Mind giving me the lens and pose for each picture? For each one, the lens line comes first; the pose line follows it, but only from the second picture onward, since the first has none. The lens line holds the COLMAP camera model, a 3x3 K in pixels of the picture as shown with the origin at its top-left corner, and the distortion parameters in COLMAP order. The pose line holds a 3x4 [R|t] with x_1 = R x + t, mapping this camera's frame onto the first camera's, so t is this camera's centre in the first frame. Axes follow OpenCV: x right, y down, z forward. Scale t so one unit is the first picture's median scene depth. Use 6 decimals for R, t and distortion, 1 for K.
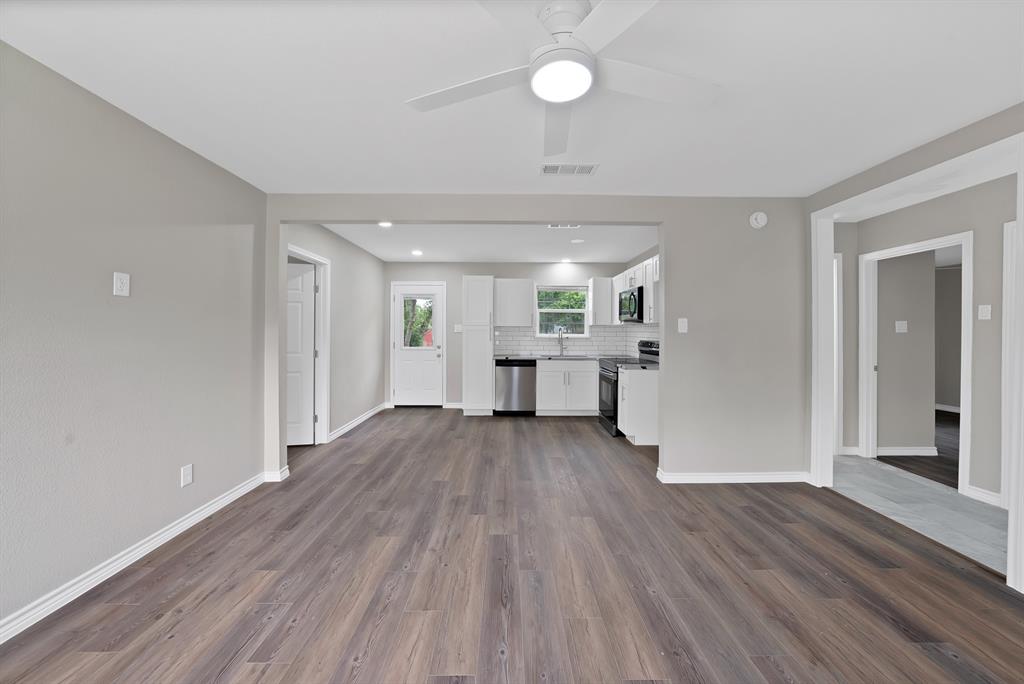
lens RADIAL K [[372.9, 0, 503.7], [0, 372.9, 333.3], [0, 0, 1]] dist [-0.025530, 0.004875]
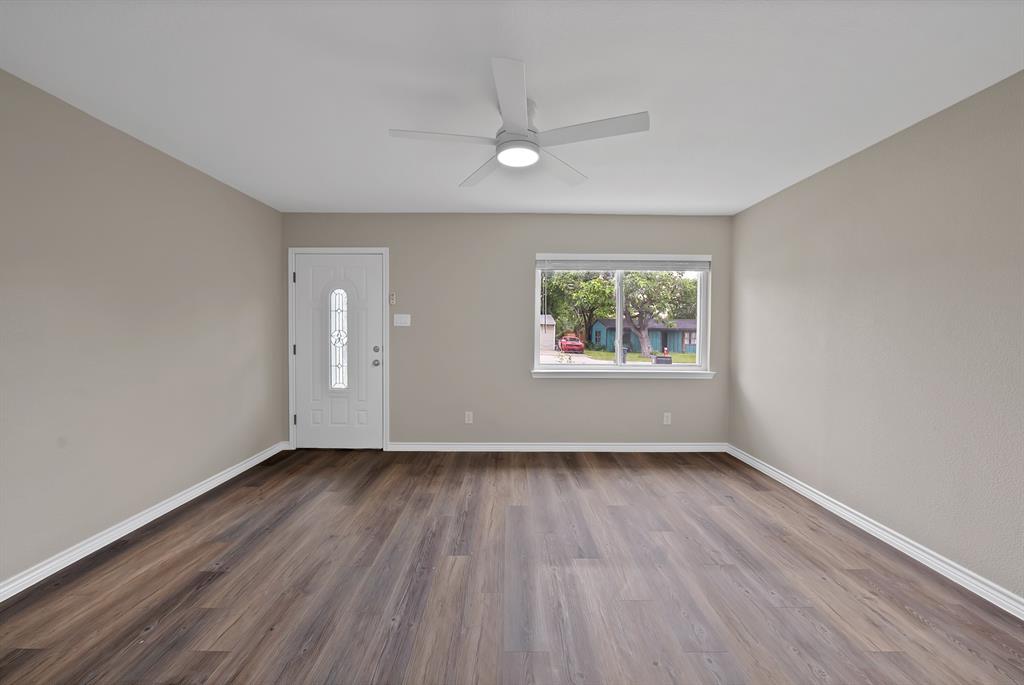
lens RADIAL K [[372.9, 0, 508.8], [0, 372.9, 339.4], [0, 0, 1]] dist [-0.025530, 0.004875]
pose [[-0.999857, -0.013153, -0.010624, 0.089268], [-0.013488, 0.999394, 0.032099, -0.000172], [0.010195, 0.032237, -0.999428, 1.094777]]
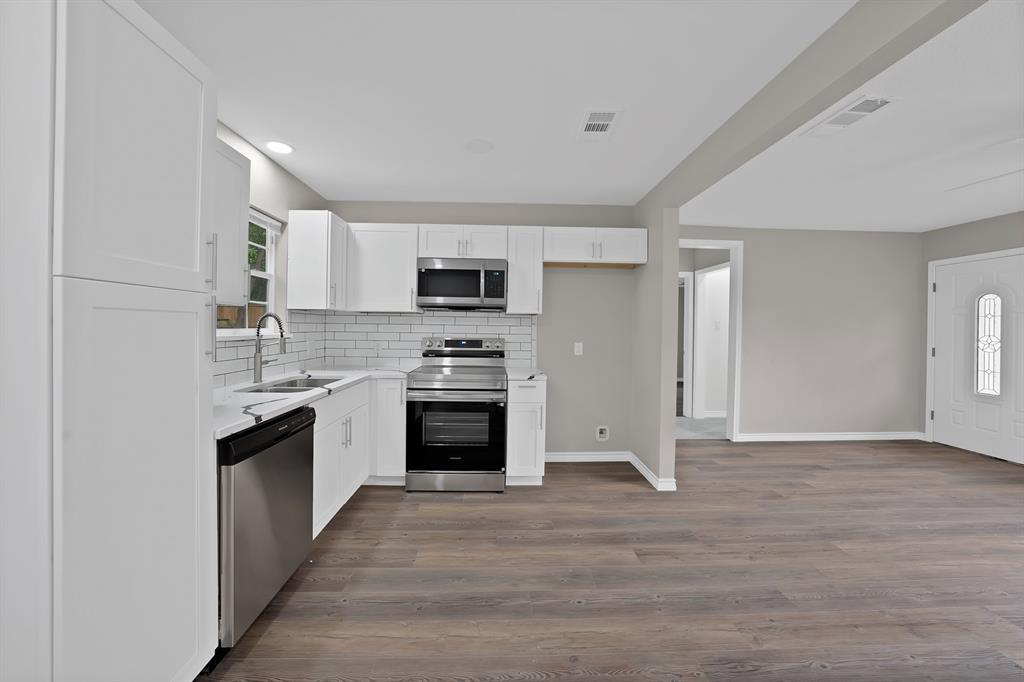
lens RADIAL K [[372.9, 0, 505.0], [0, 372.9, 327.7], [0, 0, 1]] dist [-0.025530, 0.004875]
pose [[-0.048534, -0.004958, 0.998809, -0.477555], [-0.006165, 0.999970, 0.004664, -0.003355], [-0.998803, -0.005931, -0.048563, 1.505720]]
